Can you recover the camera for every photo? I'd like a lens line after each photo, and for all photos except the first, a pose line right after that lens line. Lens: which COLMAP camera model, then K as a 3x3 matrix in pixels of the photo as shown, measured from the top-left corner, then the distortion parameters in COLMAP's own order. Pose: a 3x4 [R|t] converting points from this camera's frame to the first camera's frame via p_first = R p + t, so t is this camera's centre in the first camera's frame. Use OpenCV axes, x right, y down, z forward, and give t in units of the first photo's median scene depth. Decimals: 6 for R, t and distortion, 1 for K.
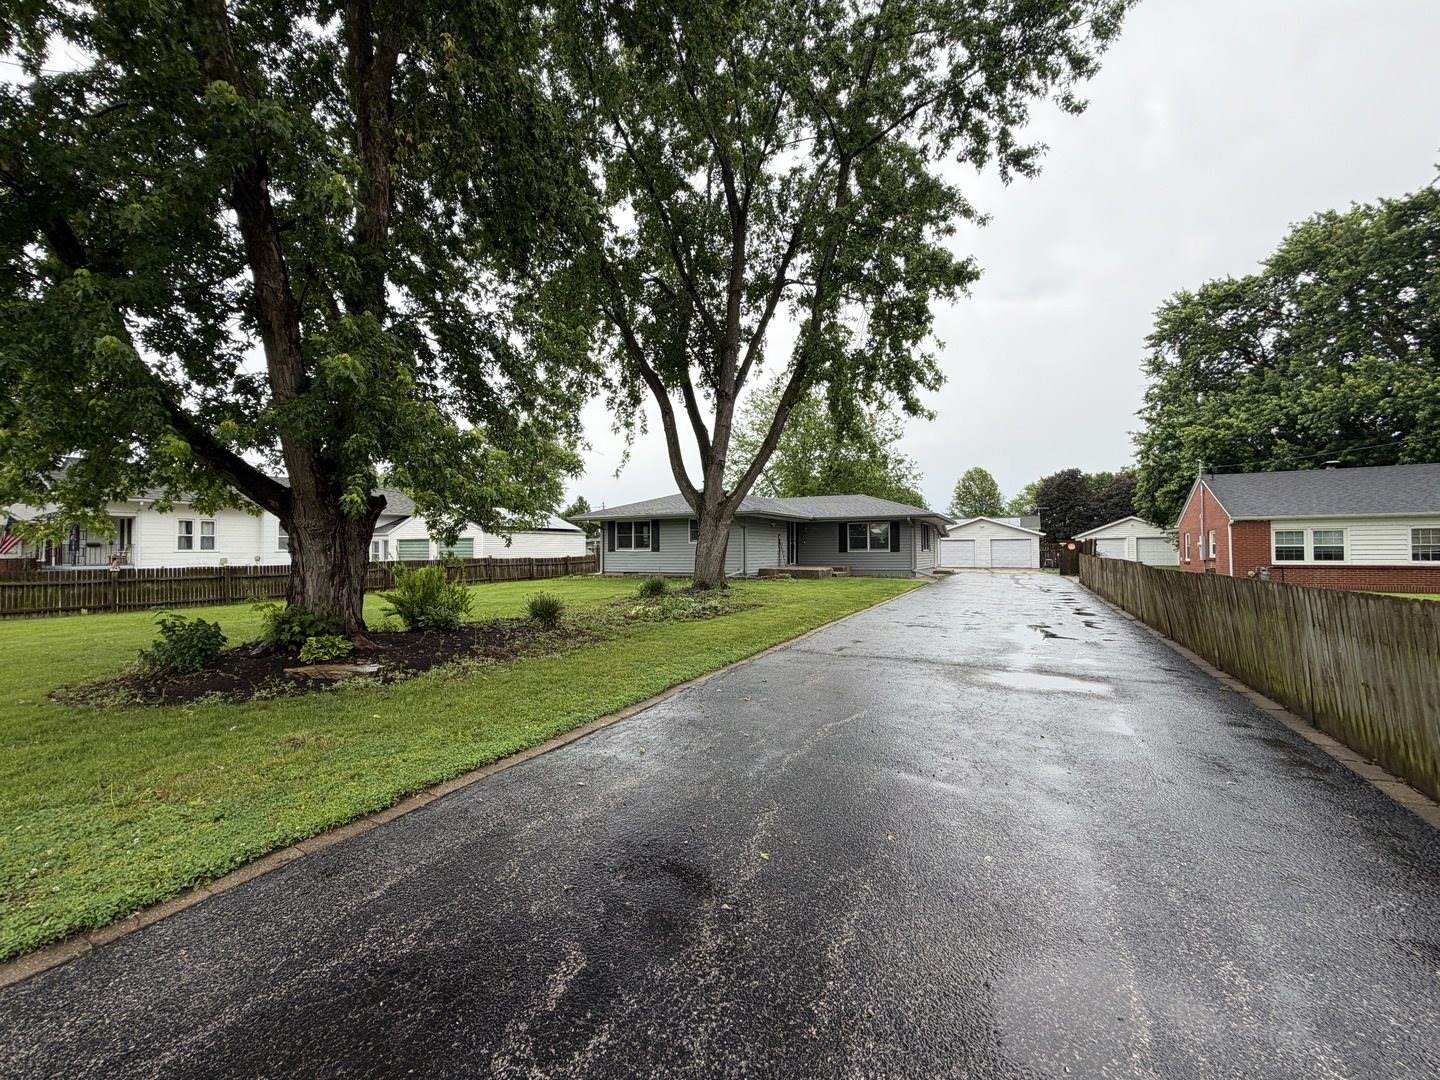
lens RADIAL K [[571.7, 0, 716.0], [0, 571.7, 536.5], [0, 0, 1]] dist [0.000303, 0.000768]
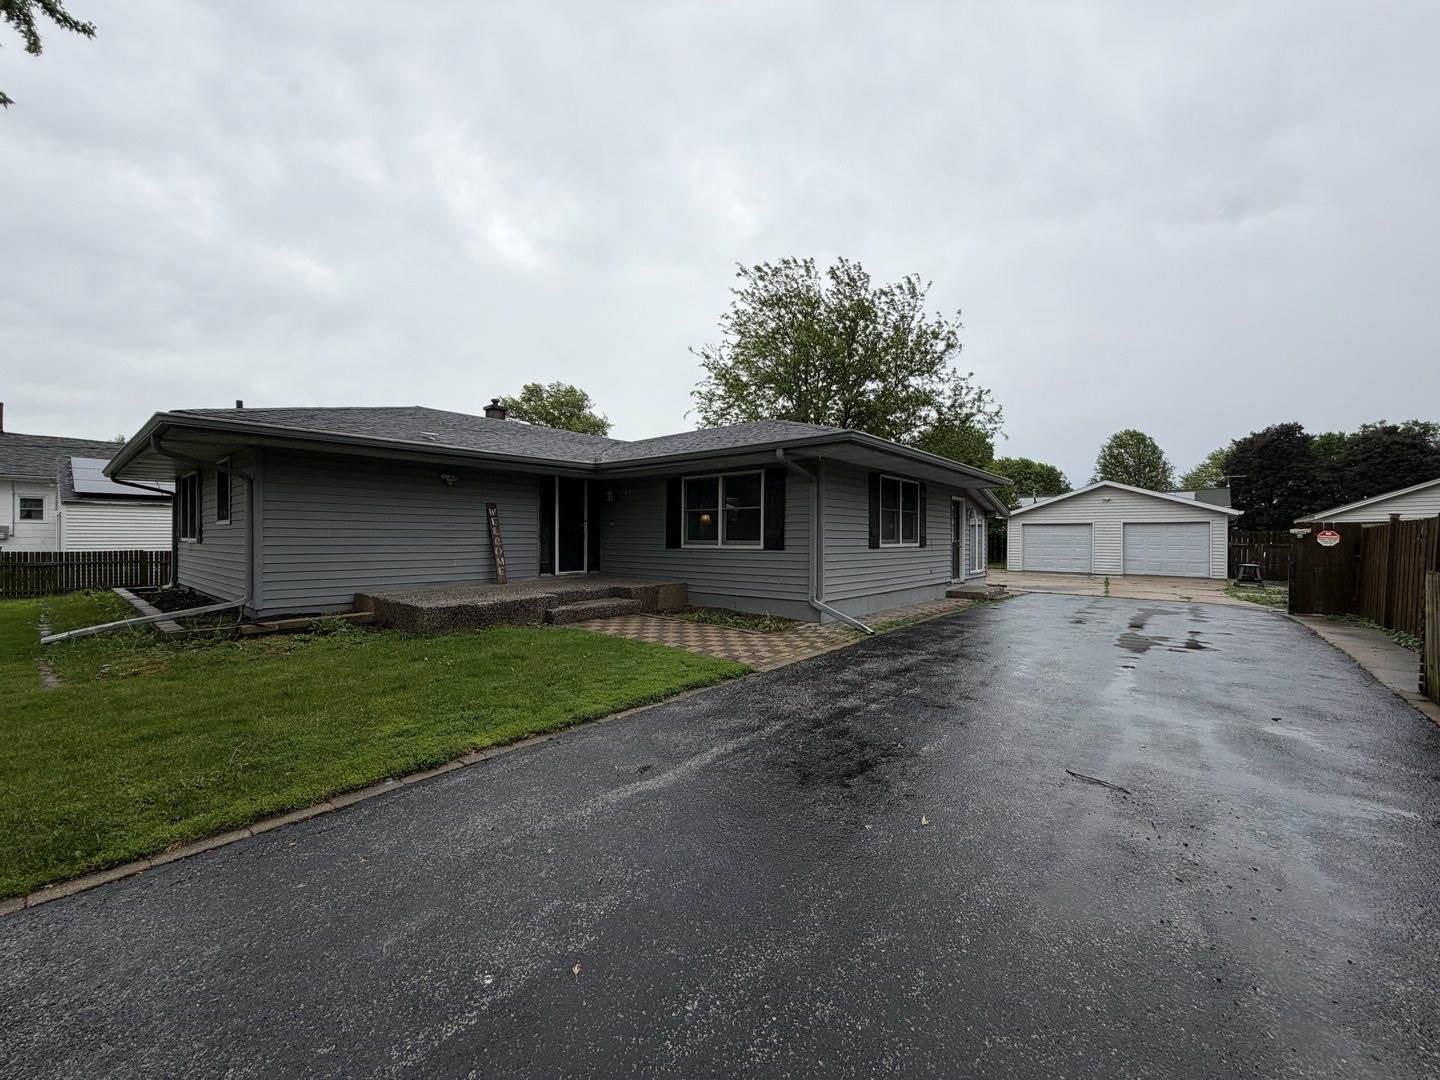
lens RADIAL K [[547.6, 0, 719.0], [0, 547.6, 522.3], [0, 0, 1]] dist [-0.000807, 0.000031]
pose [[0.973485, 0.003997, -0.228716, 0.112105], [-0.003954, 0.999992, 0.000649, 0.002678], [0.228717, 0.000272, 0.973493, 0.206152]]
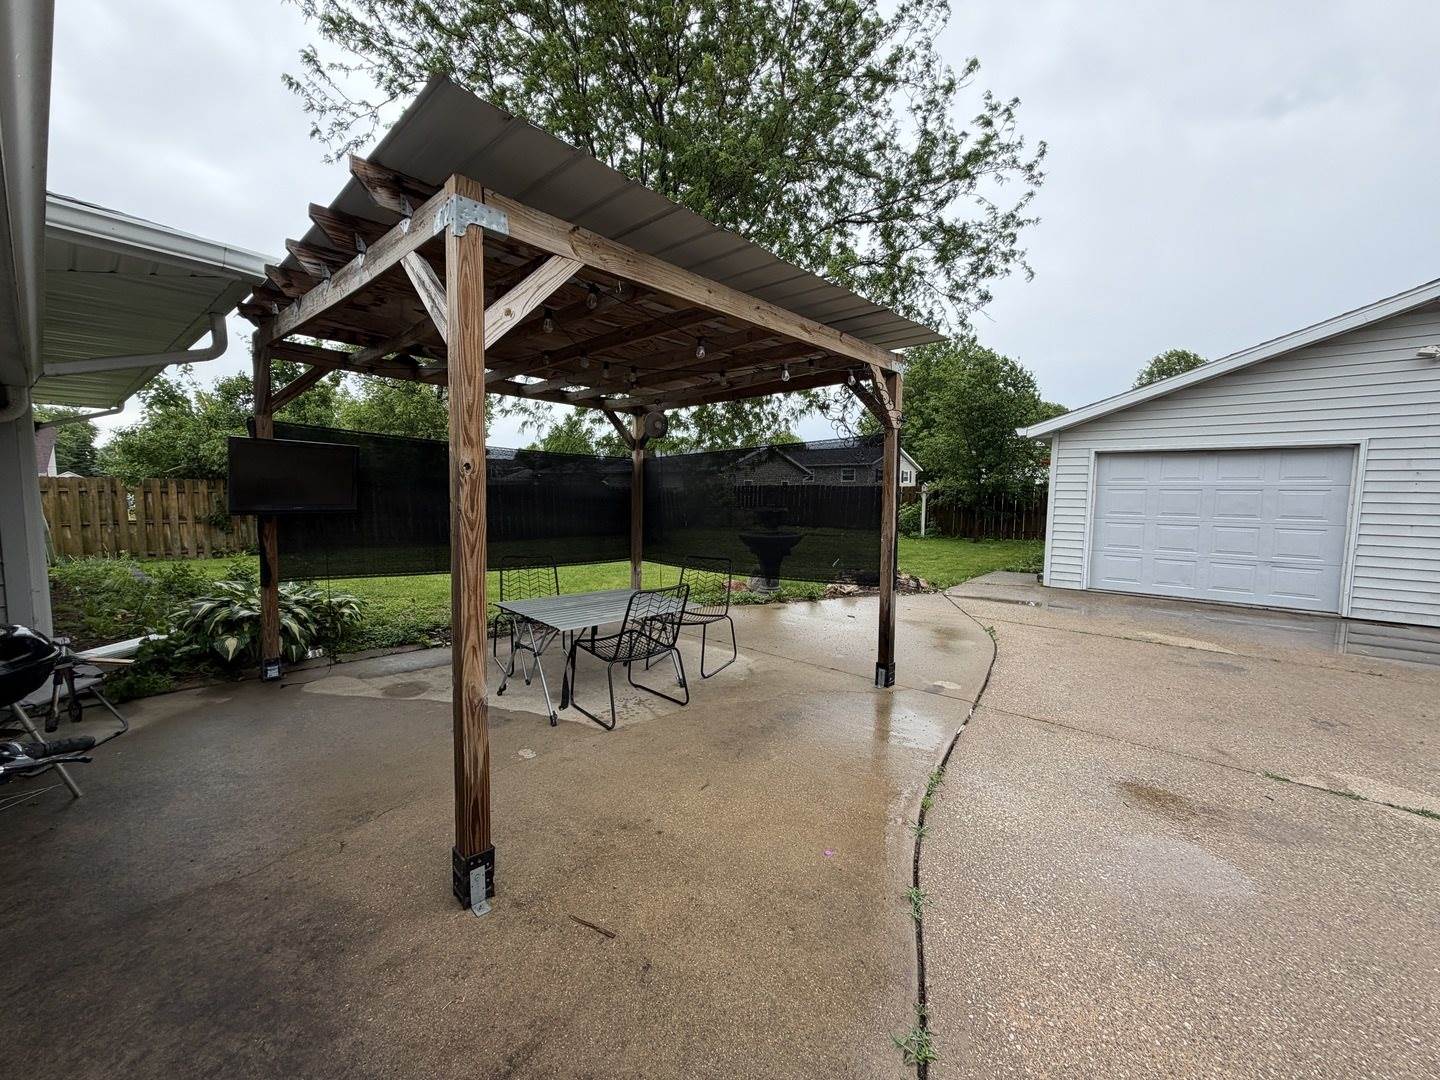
lens RADIAL K [[571.7, 0, 716.0], [0, 571.7, 536.5], [0, 0, 1]] dist [0.000303, 0.000768]
pose [[0.978922, 0.028136, -0.202285, 0.155505], [-0.006124, 0.994064, 0.108628, 0.007093], [0.204141, -0.105100, 0.973283, 0.403668]]
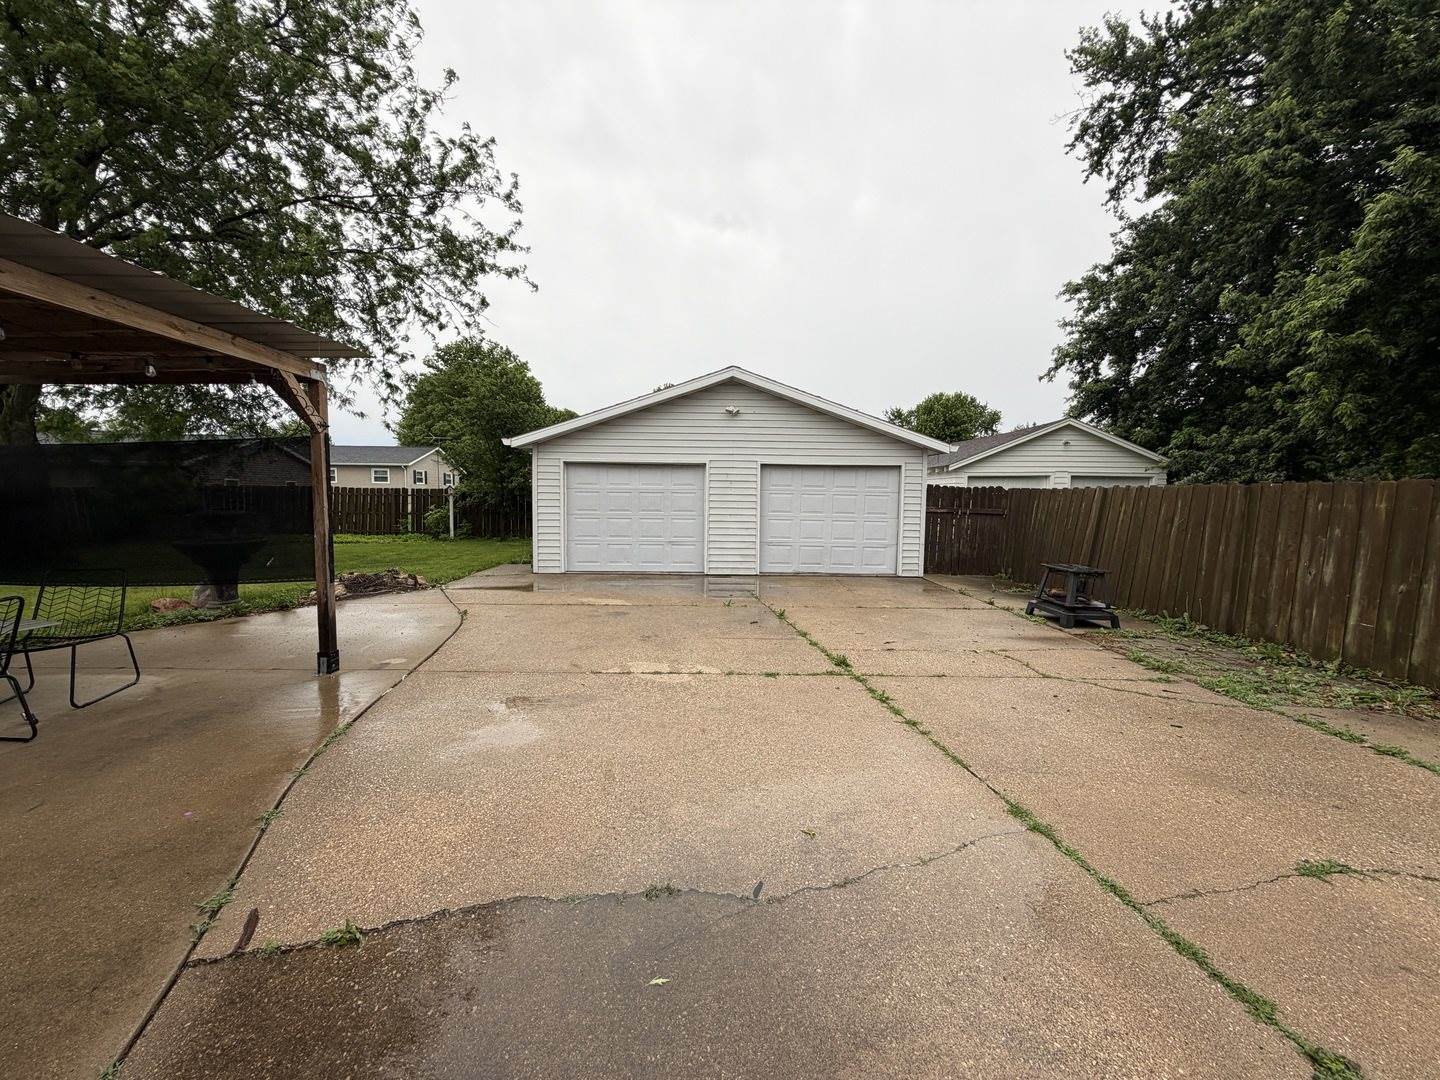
lens RADIAL K [[571.7, 0, 716.0], [0, 571.7, 536.5], [0, 0, 1]] dist [0.000303, 0.000768]
pose [[0.862820, -0.022106, 0.505028, 0.164619], [-0.027257, 0.995555, 0.090146, 0.006947], [-0.504776, -0.091546, 0.858383, 0.391264]]
